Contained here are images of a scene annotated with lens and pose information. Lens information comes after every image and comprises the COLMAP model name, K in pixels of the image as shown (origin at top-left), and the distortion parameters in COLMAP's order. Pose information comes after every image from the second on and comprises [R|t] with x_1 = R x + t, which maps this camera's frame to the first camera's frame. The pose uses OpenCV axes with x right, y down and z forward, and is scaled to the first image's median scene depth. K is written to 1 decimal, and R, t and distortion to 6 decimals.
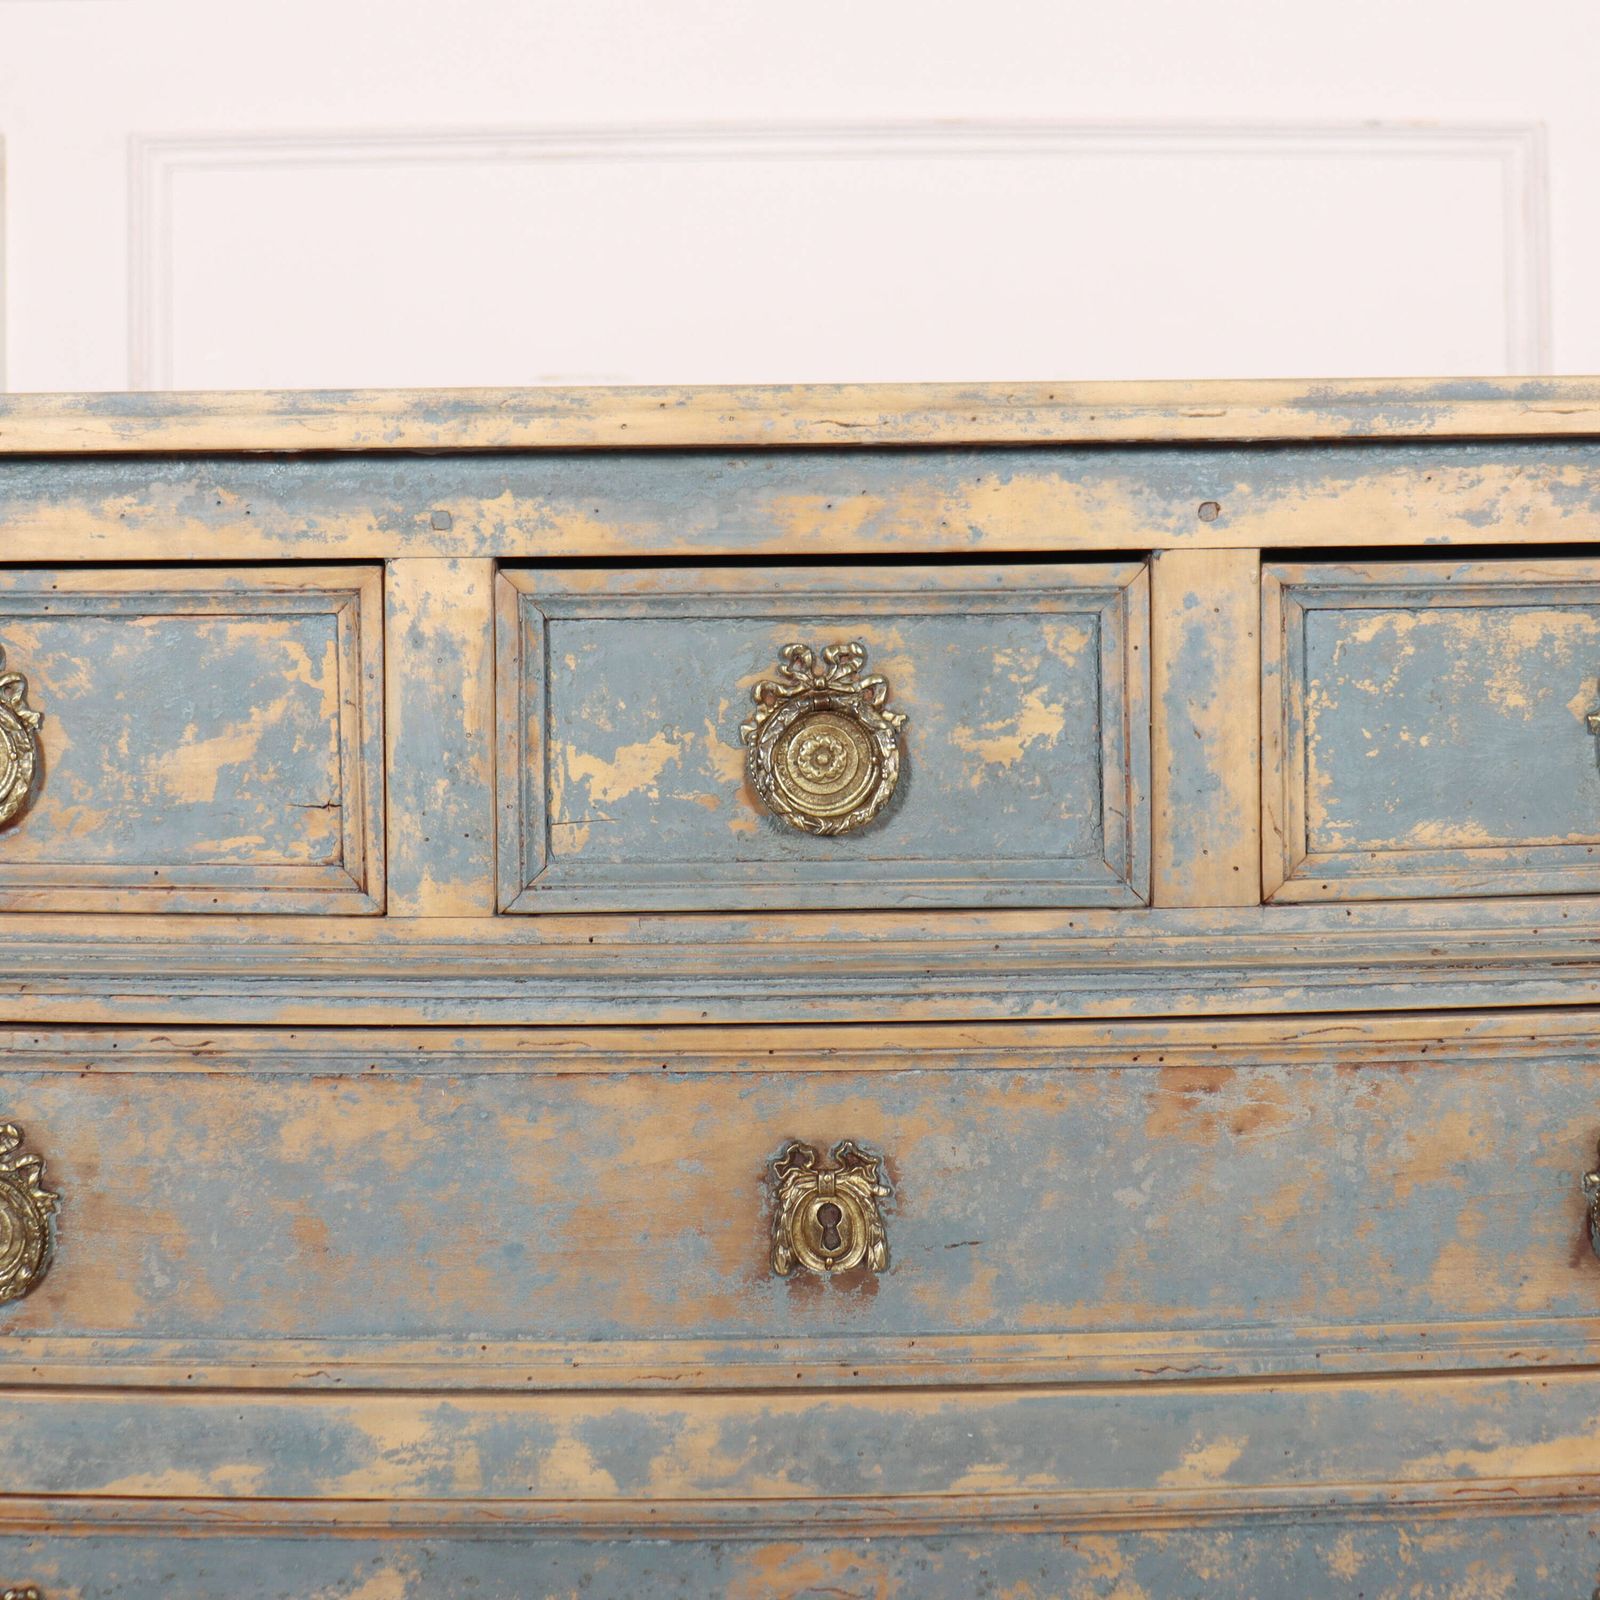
lens RADIAL K [[2466.0, 0, 730.0], [0, 2466.0, 568.8], [0, 0, 1]] dist [-0.192594, 0.183480]
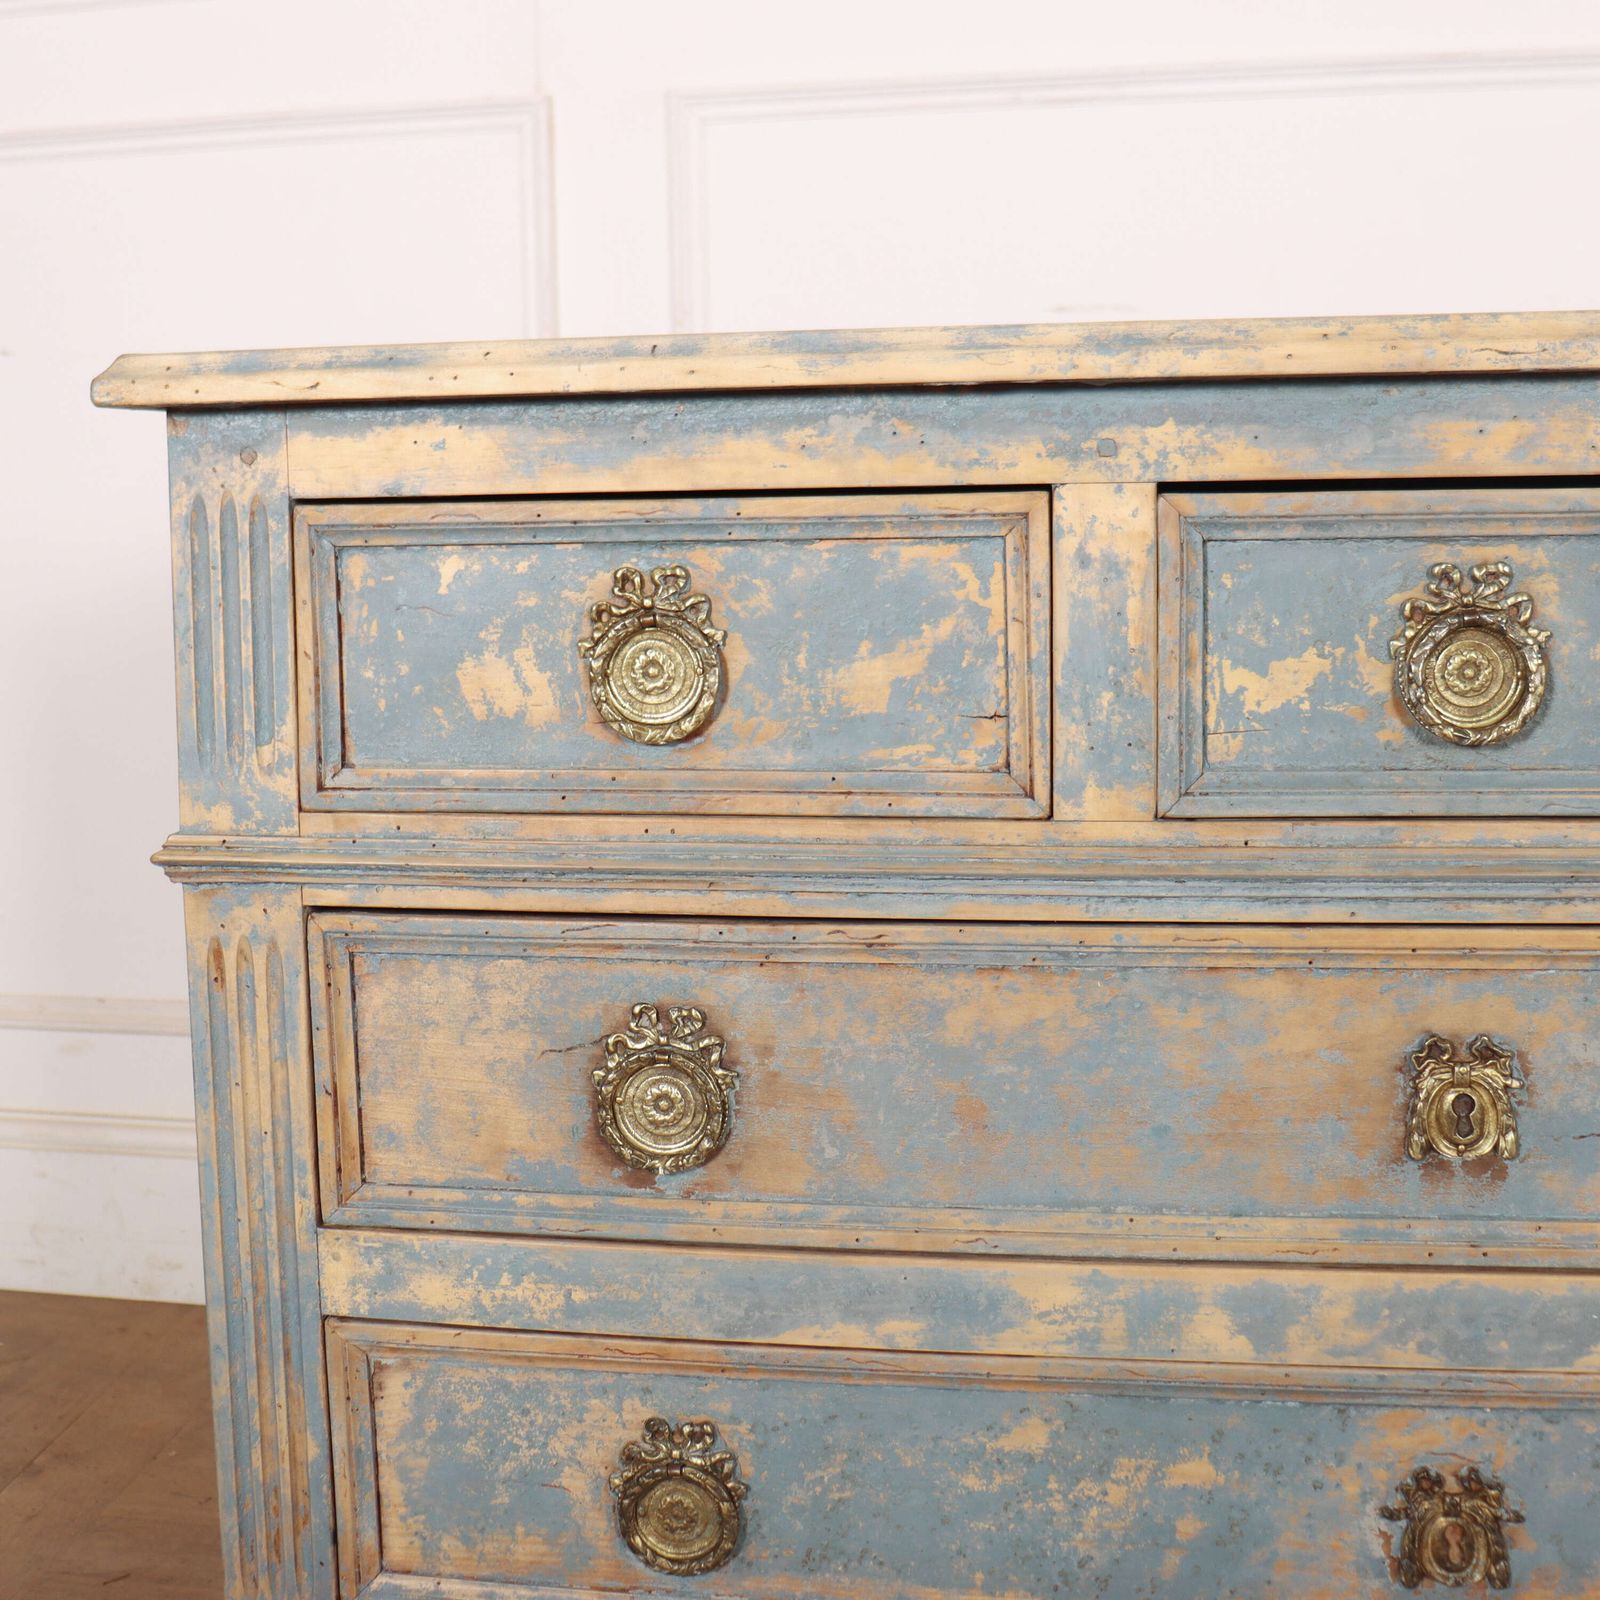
lens RADIAL K [[2240.5, 0, 638.2], [0, 2240.5, 672.2], [0, 0, 1]] dist [-0.189287, 0.173775]
pose [[0.979417, 0.002739, -0.201830, -0.120728], [0.014181, 0.996503, 0.082341, -0.004828], [0.201349, -0.083508, 0.975953, 0.020686]]
